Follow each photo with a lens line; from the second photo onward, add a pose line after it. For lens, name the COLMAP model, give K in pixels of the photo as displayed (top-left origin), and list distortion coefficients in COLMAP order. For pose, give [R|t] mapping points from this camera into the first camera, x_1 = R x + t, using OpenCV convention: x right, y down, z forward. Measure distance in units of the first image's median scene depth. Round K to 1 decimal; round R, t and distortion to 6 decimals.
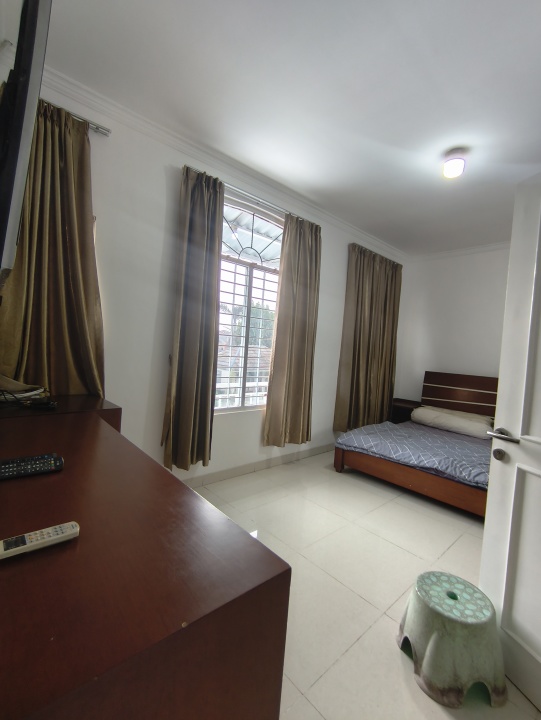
lens RADIAL K [[324.5, 0, 272.0], [0, 324.5, 359.8], [0, 0, 1]] dist [-0.002053, 0.001997]
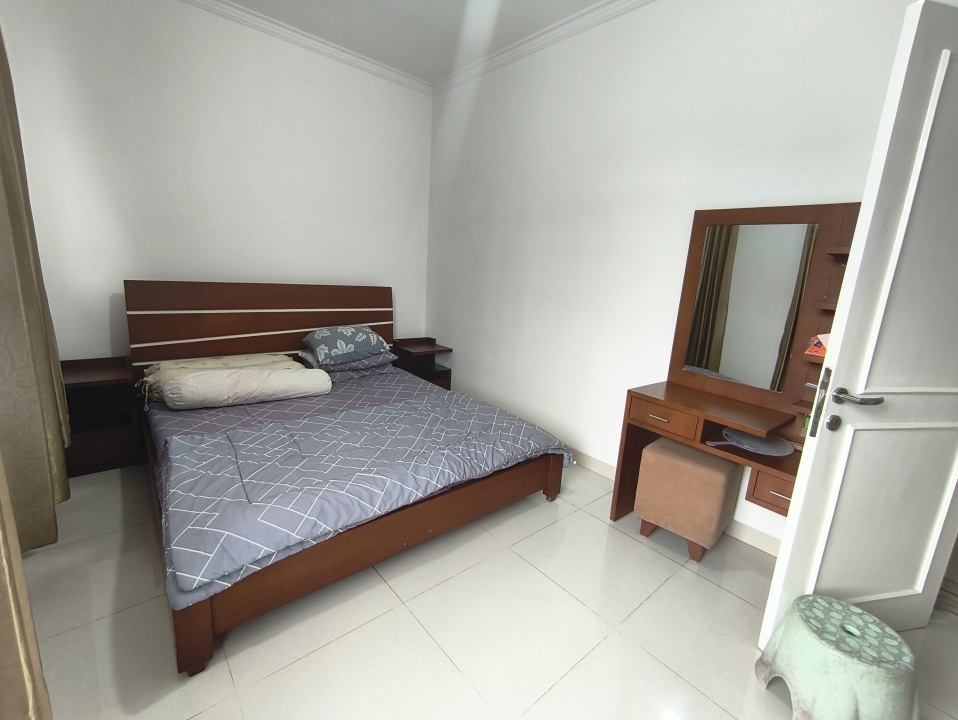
lens RADIAL K [[431.7, 0, 480.0], [0, 431.7, 363.8], [0, 0, 1]] dist [-0.002053, 0.001997]
pose [[0.008643, -0.259819, 0.965619, -0.100907], [-0.033335, 0.965043, 0.259962, -0.028805], [-0.999407, -0.034436, -0.000320, 0.850951]]
